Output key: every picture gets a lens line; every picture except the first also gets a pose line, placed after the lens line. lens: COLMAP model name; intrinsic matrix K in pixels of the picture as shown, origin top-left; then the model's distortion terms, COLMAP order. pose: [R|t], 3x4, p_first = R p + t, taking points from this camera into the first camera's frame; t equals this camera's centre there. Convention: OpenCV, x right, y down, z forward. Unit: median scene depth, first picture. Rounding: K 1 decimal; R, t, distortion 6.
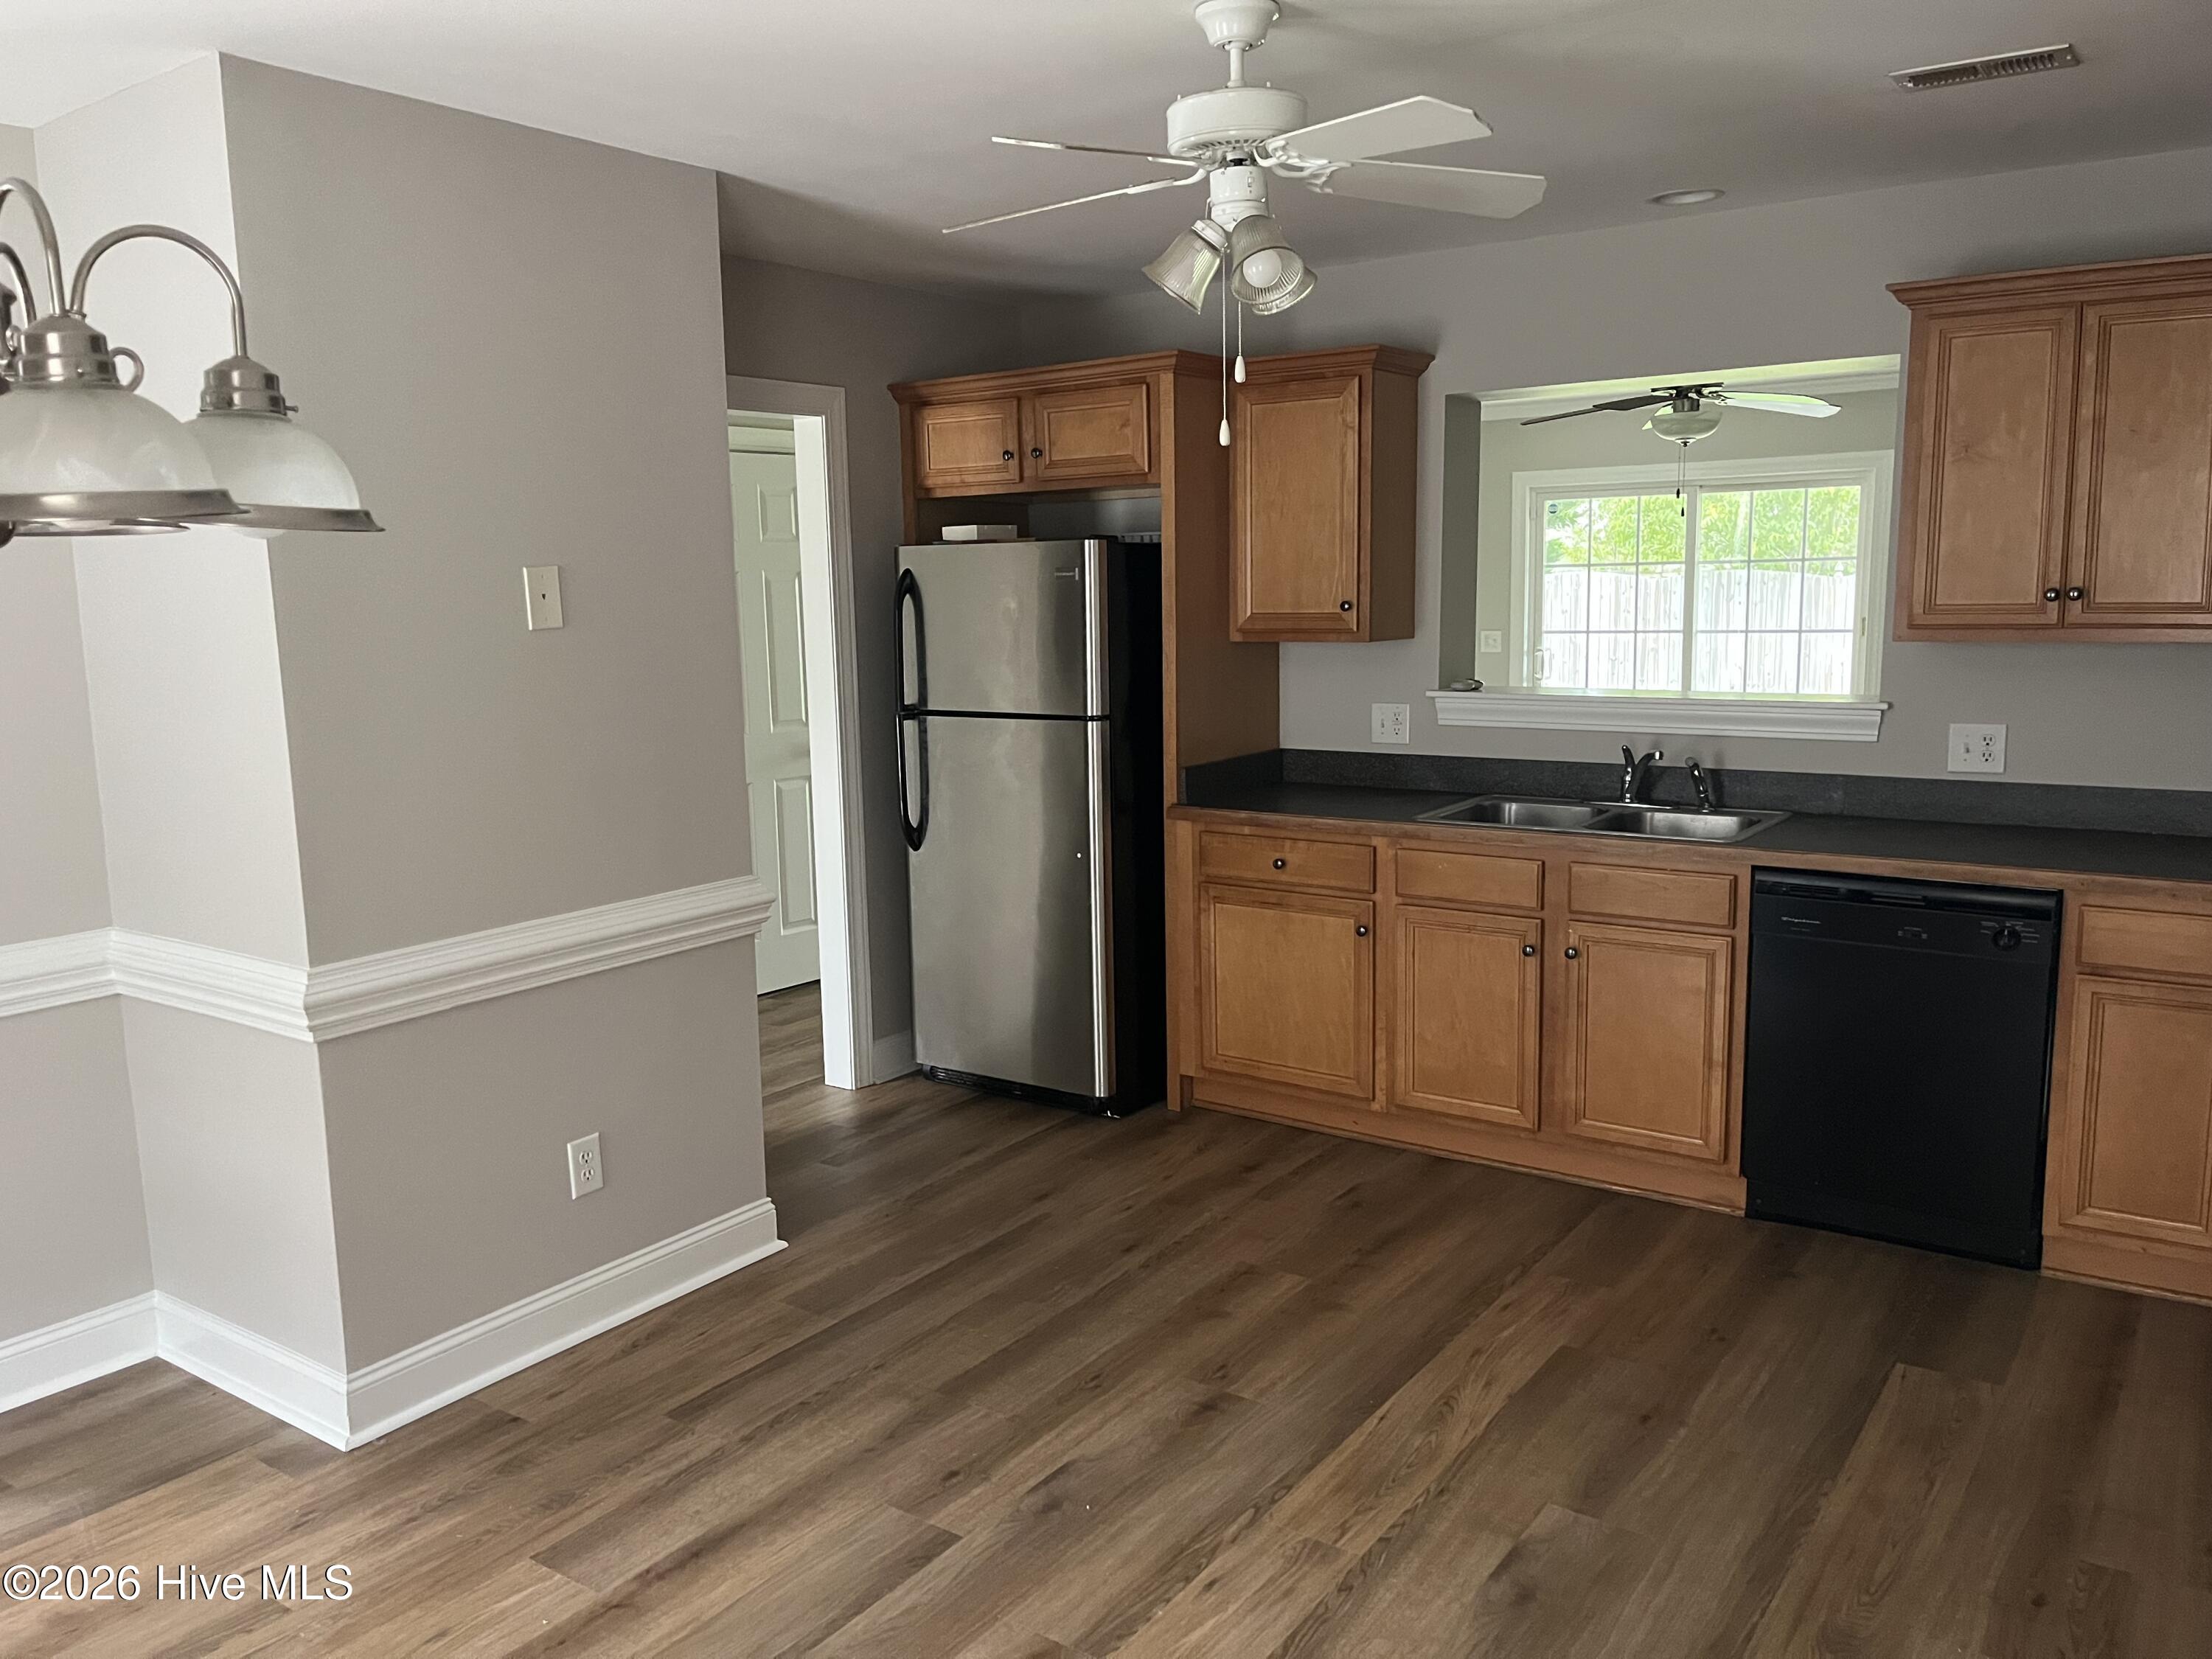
lens RADIAL K [[1668.8, 0, 1089.0], [0, 1668.8, 828.9], [0, 0, 1]] dist [0.050345, -0.069188]
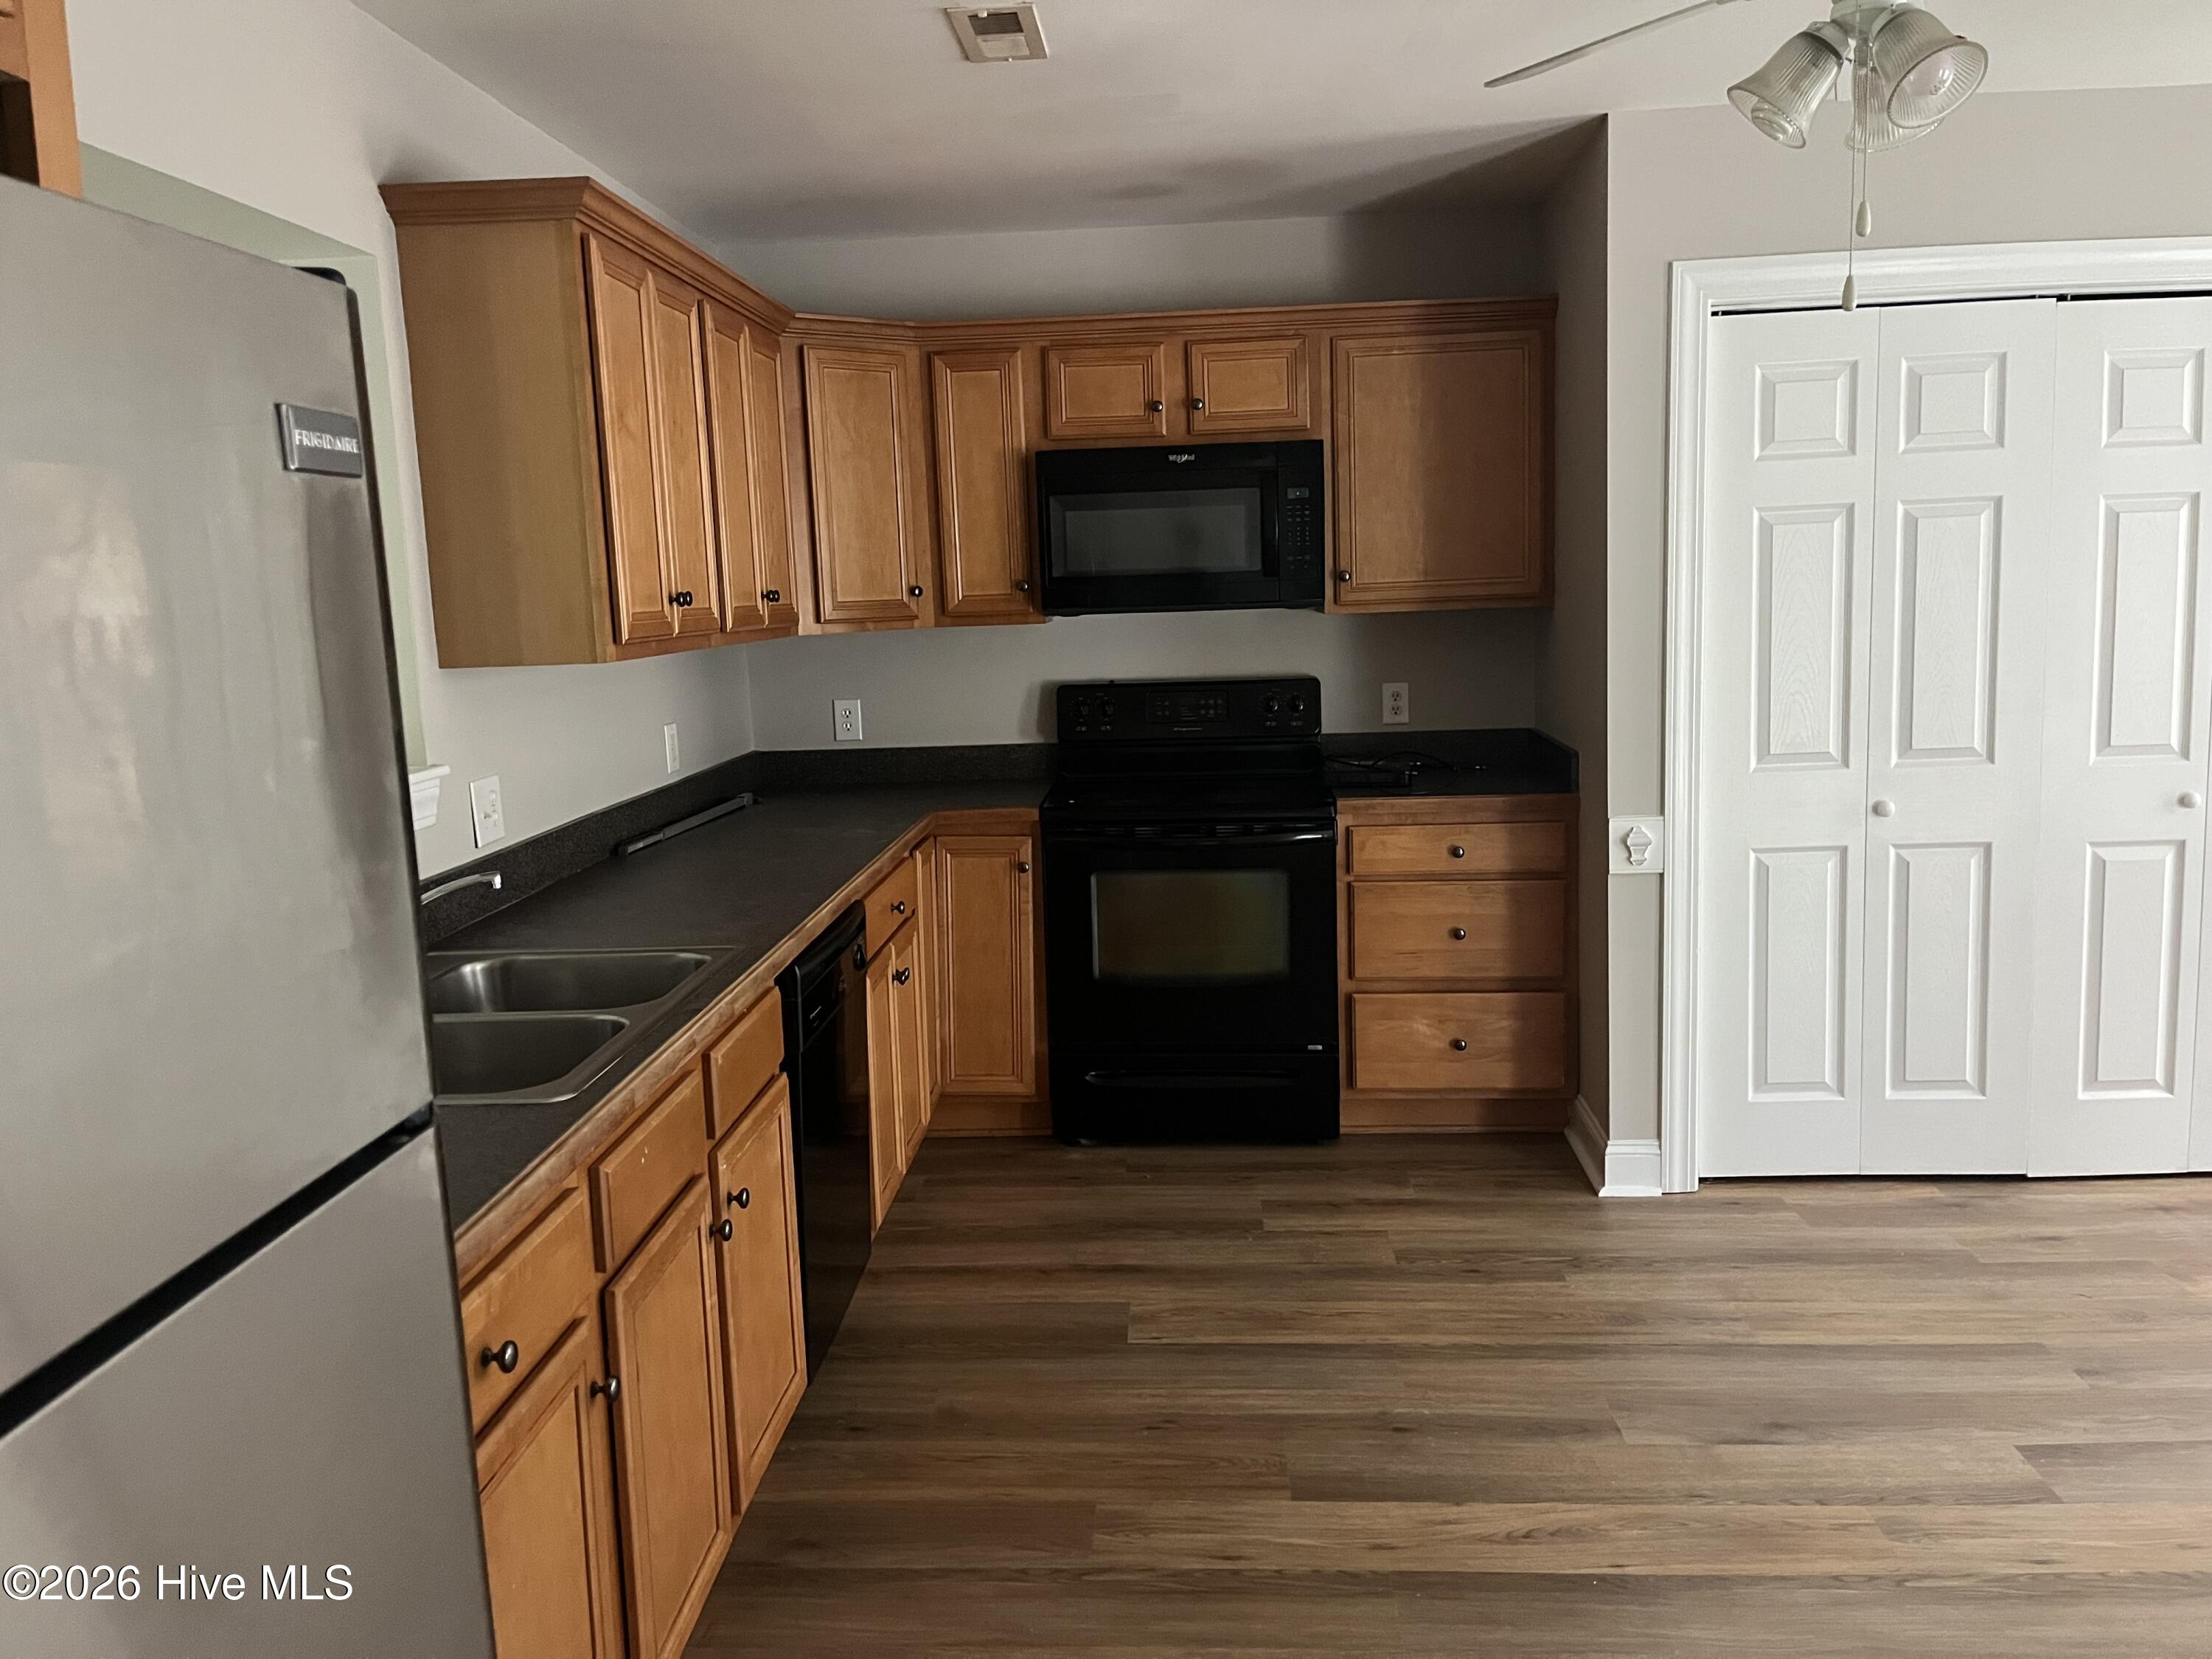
lens RADIAL K [[1668.8, 0, 1088.9], [0, 1668.8, 810.8], [0, 0, 1]] dist [0.050345, -0.069188]
pose [[-0.532201, -0.073909, 0.843386, -0.321346], [0.171139, 0.966225, 0.192667, -0.182601], [-0.829140, 0.246874, -0.501577, 1.434412]]
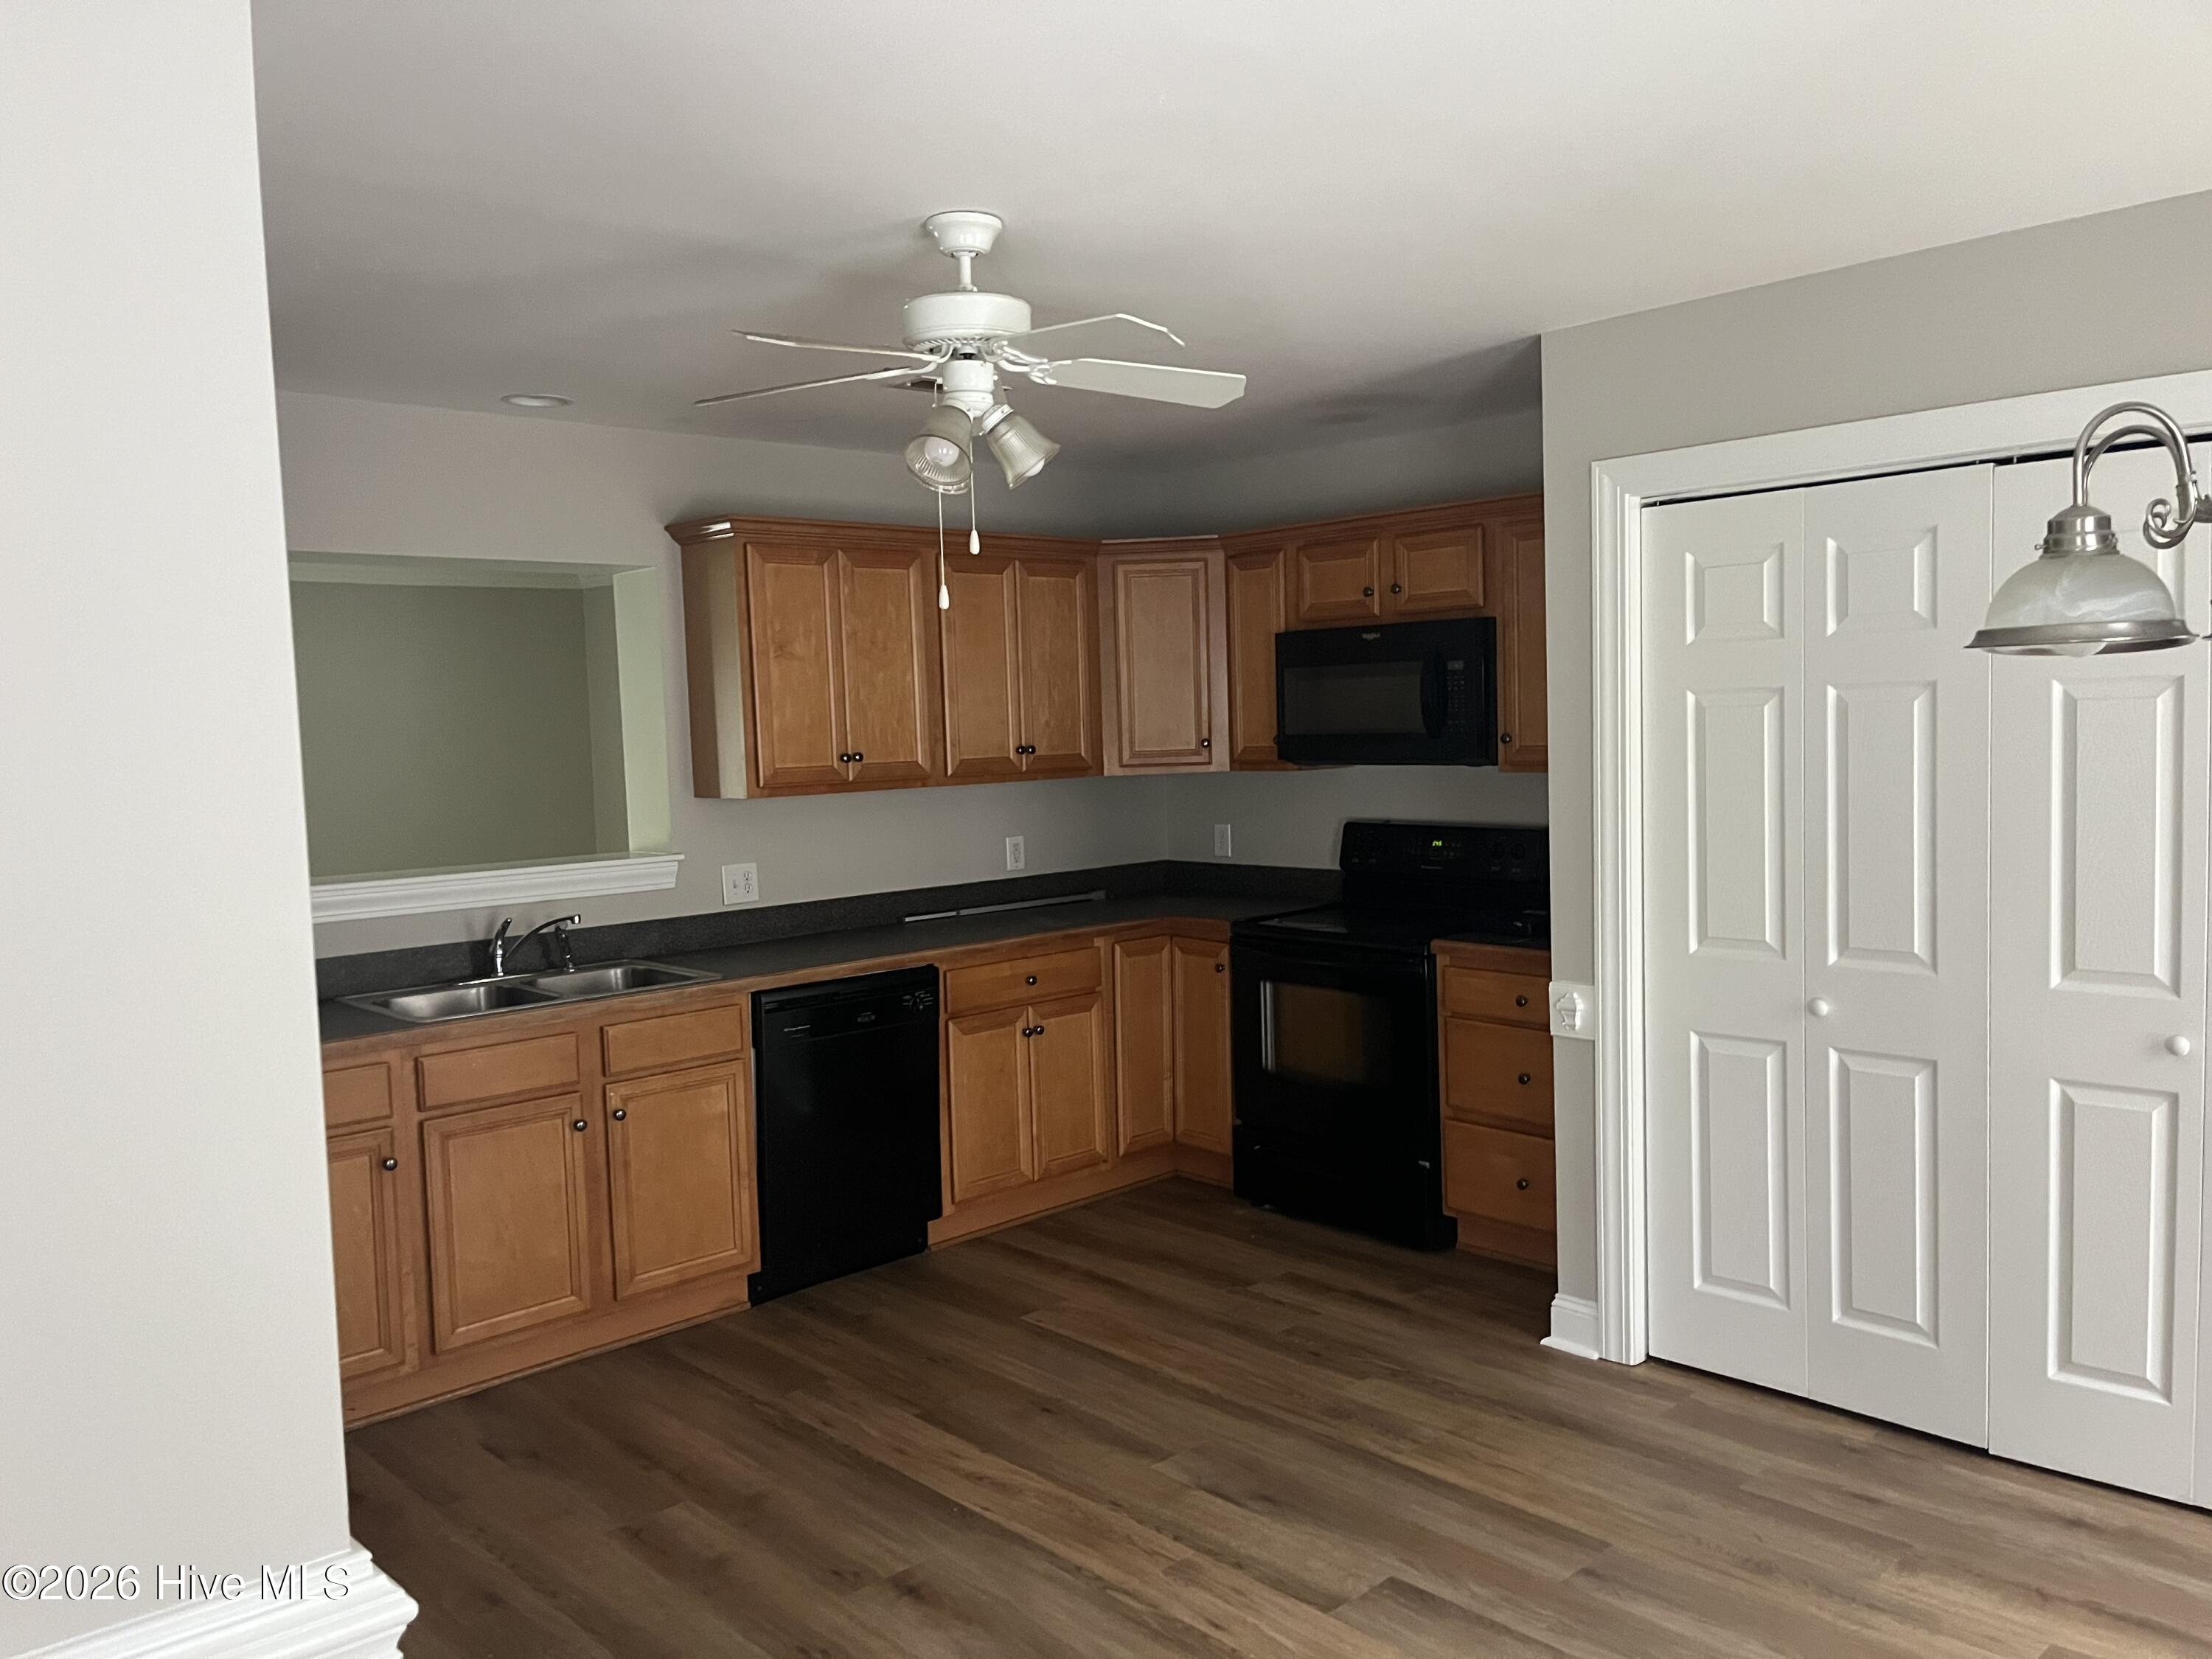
lens RADIAL K [[1668.8, 0, 1093.4], [0, 1668.8, 831.7], [0, 0, 1]] dist [0.050345, -0.069188]
pose [[0.194044, -0.052266, 0.979600, -0.794257], [0.170843, 0.985120, 0.018719, -0.079925], [-0.966002, 0.163725, 0.200086, 0.610276]]
